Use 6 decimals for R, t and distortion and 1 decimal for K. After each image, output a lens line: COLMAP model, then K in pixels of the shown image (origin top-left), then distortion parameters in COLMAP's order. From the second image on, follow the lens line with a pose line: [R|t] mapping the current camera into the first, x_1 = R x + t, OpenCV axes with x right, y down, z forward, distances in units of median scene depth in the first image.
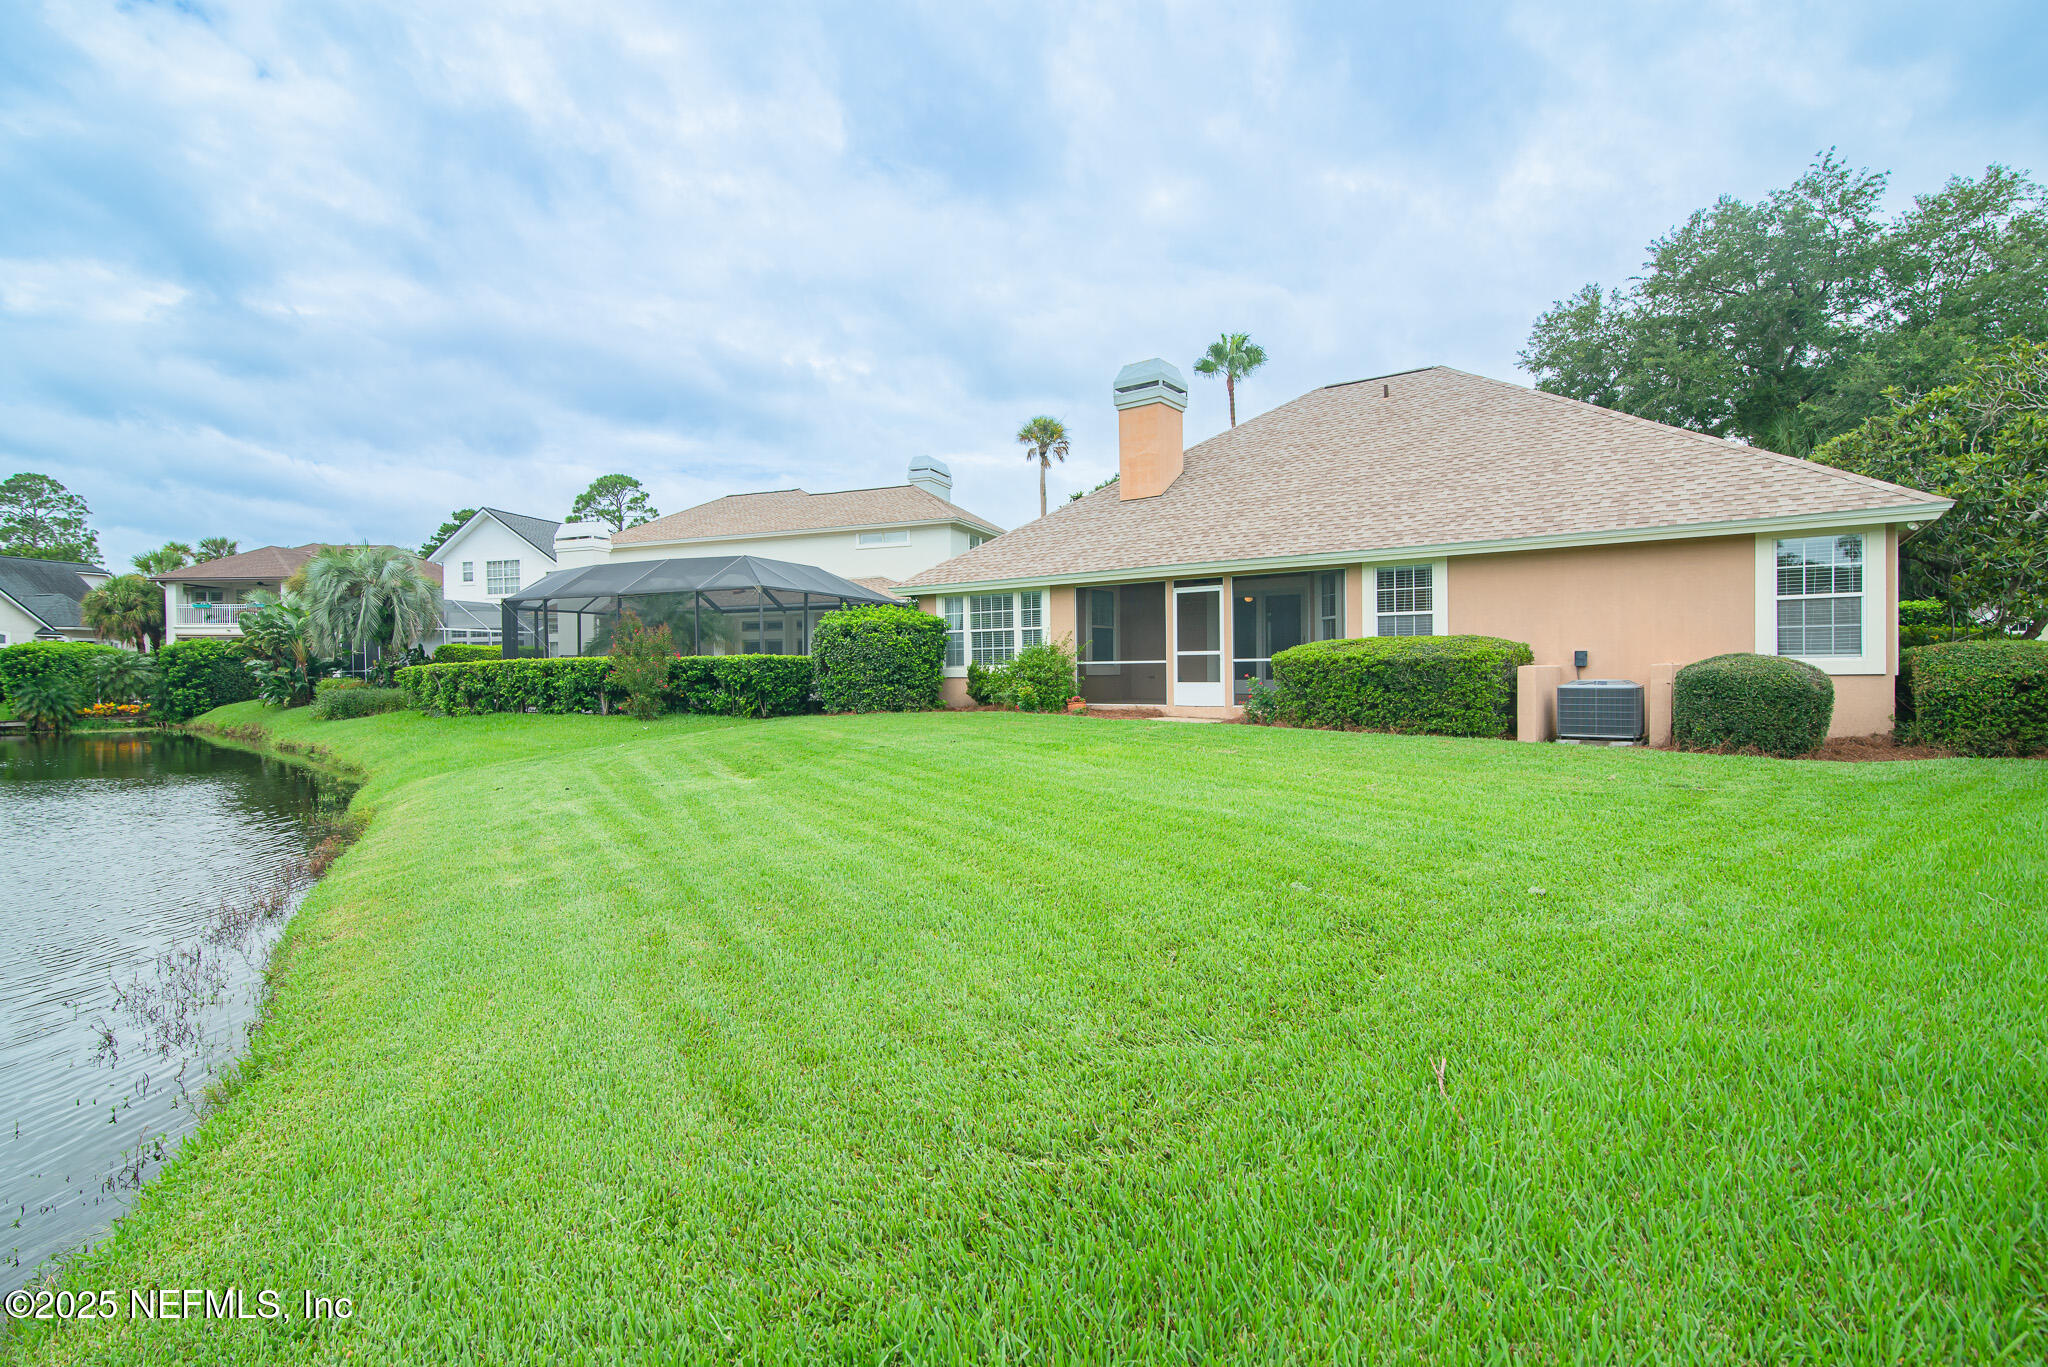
lens RADIAL K [[937.6, 0, 1027.2], [0, 937.6, 681.3], [0, 0, 1]] dist [-0.020542, 0.002479]
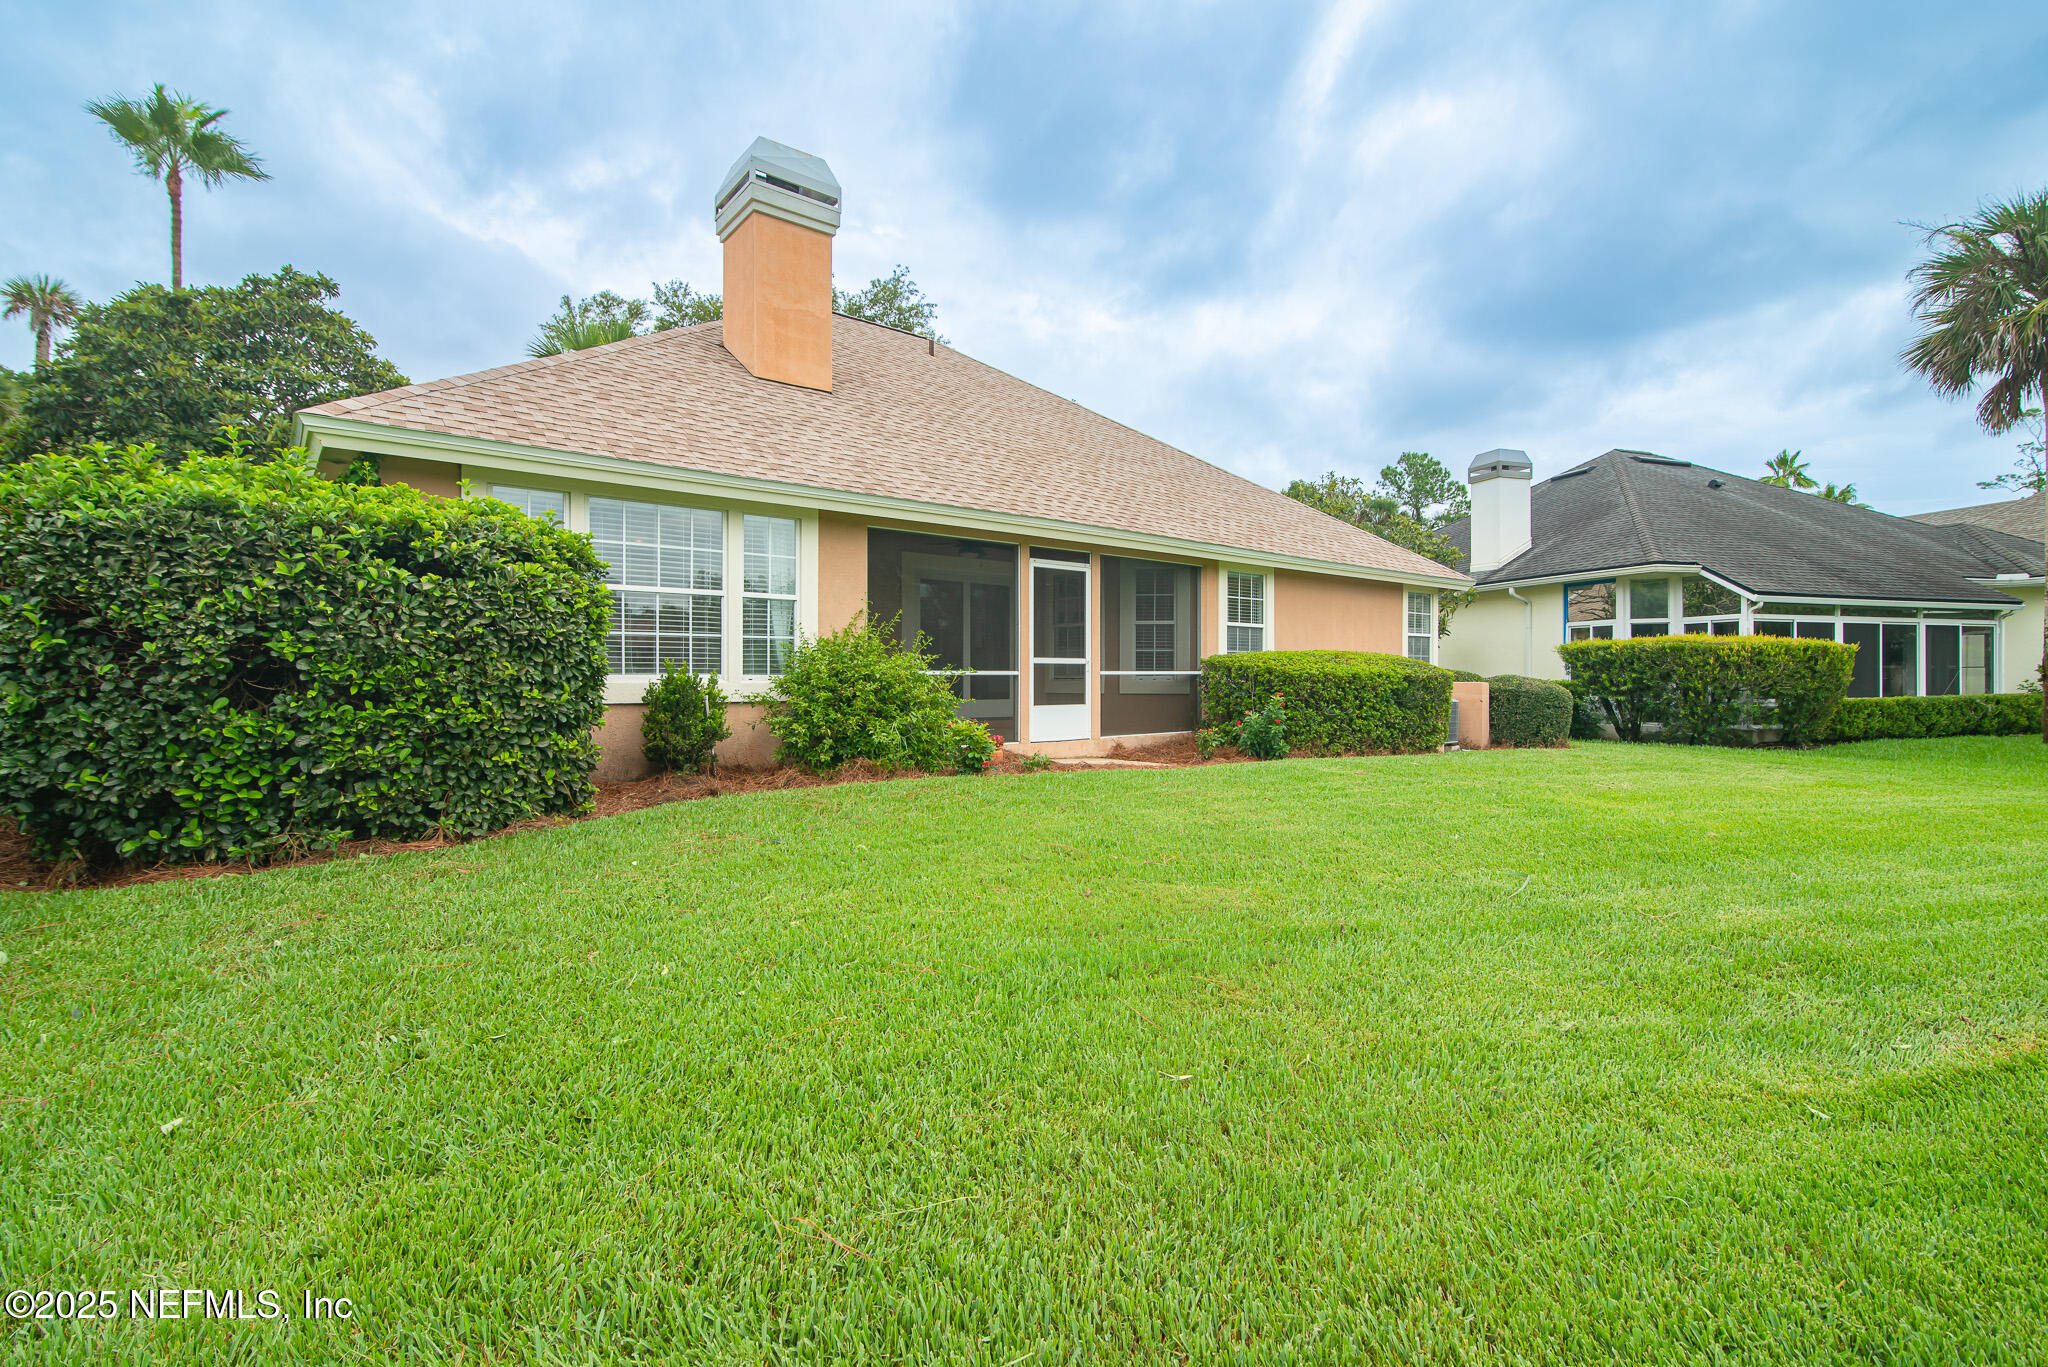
lens RADIAL K [[937.6, 0, 1022.4], [0, 937.6, 682.6], [0, 0, 1]] dist [-0.020542, 0.002479]
pose [[0.240750, 0.006070, 0.970568, -0.452726], [0.011827, 0.999888, -0.009187, -0.009014], [-0.970515, 0.013690, 0.240651, 0.843511]]
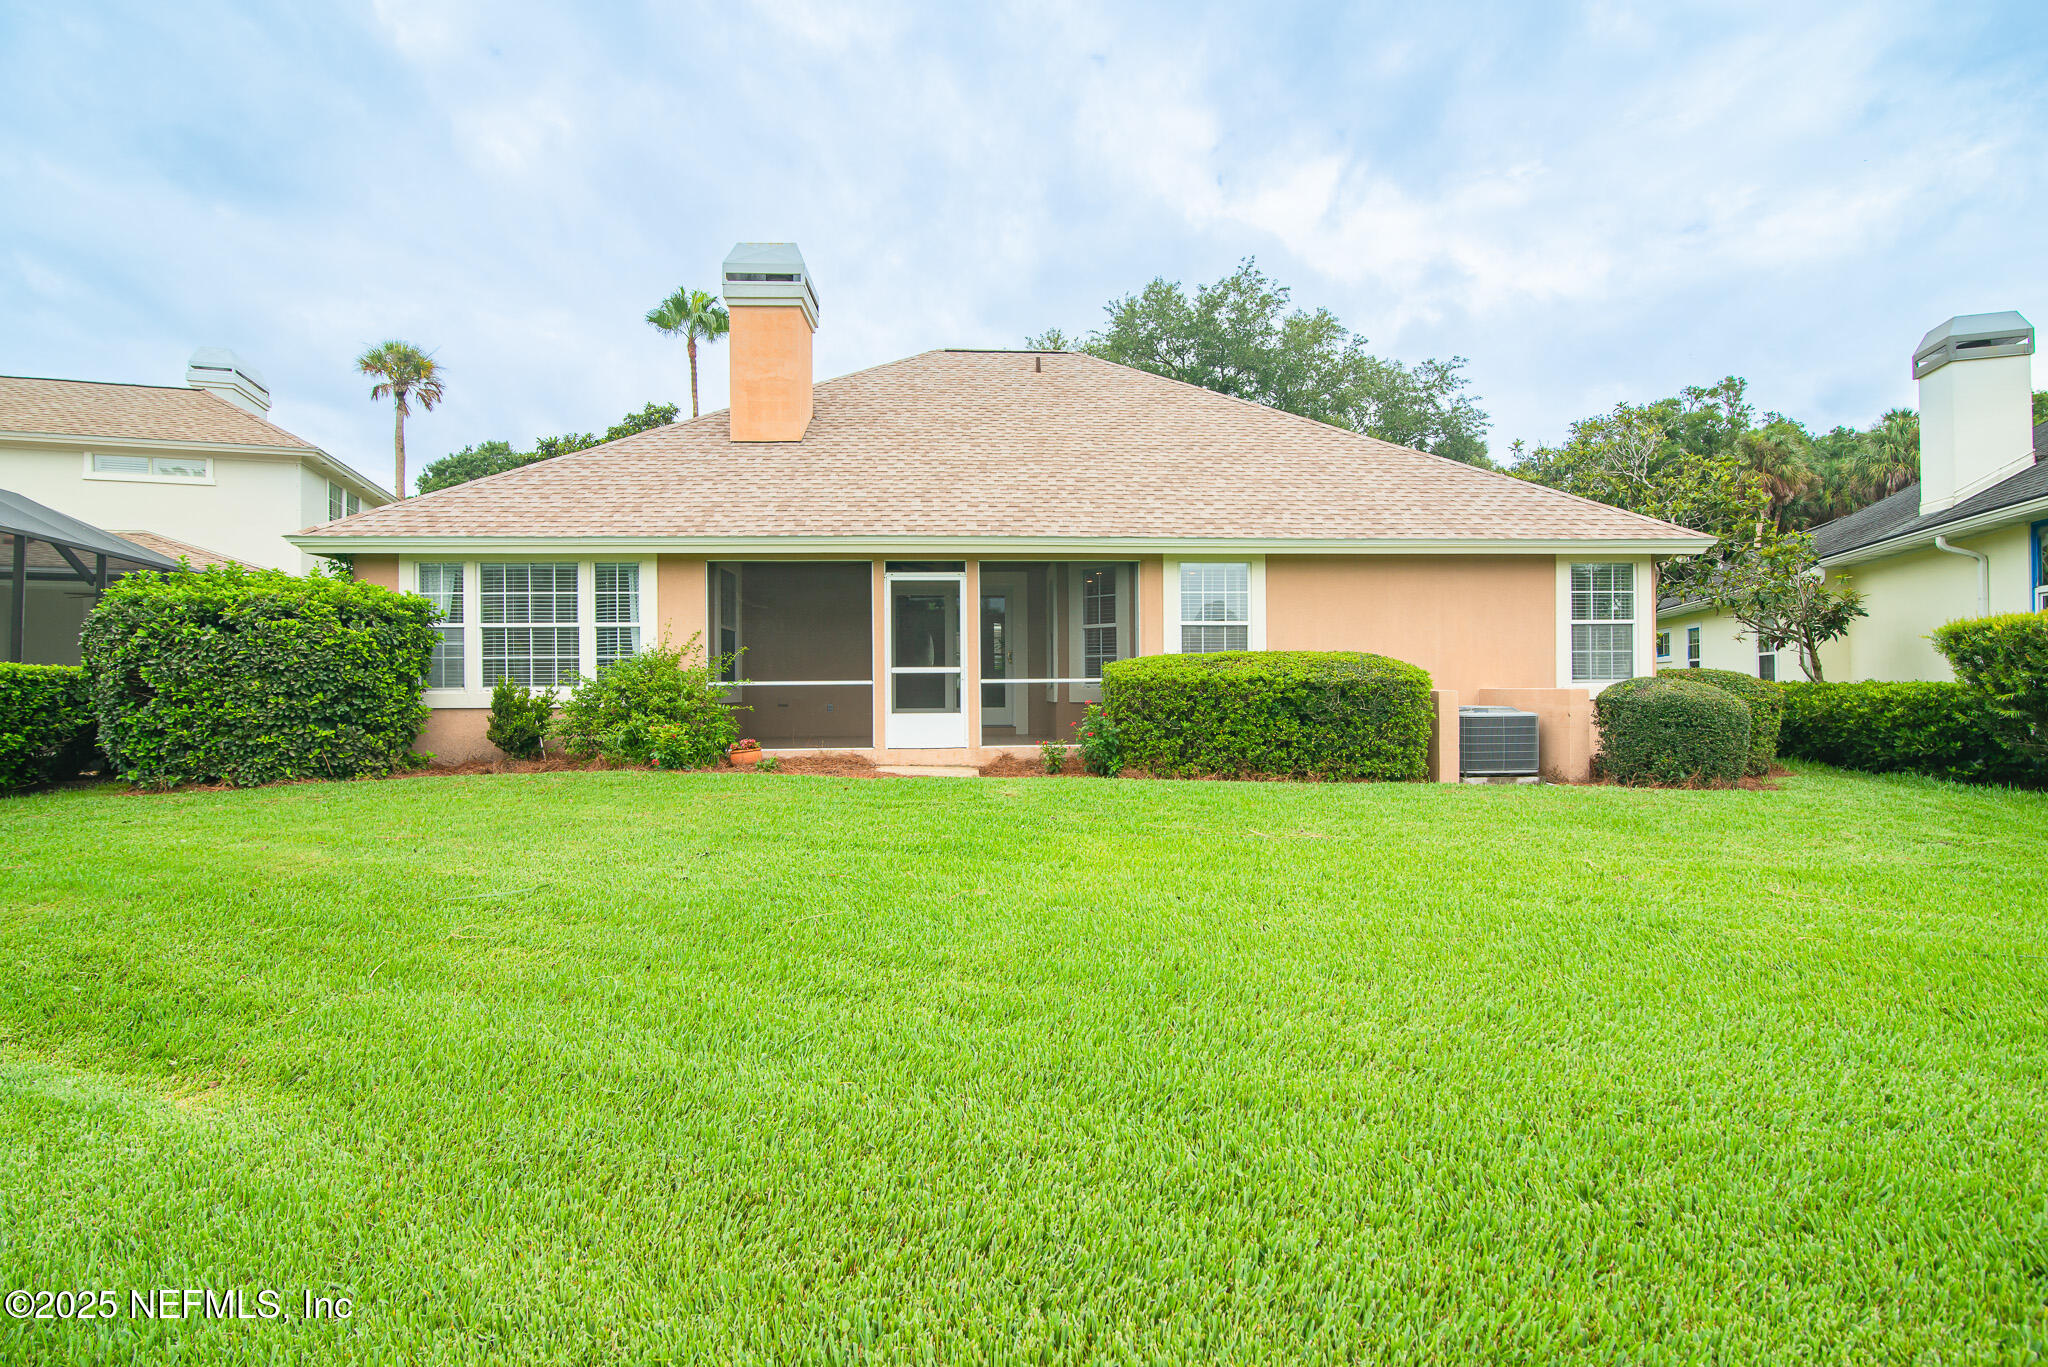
lens RADIAL K [[937.6, 0, 1015.8], [0, 937.6, 689.0], [0, 0, 1]] dist [-0.020542, 0.002479]
pose [[0.771496, 0.004353, 0.636220, -0.192716], [0.007792, 0.999837, -0.016290, -0.004954], [-0.636187, 0.017525, 0.771336, 0.424686]]
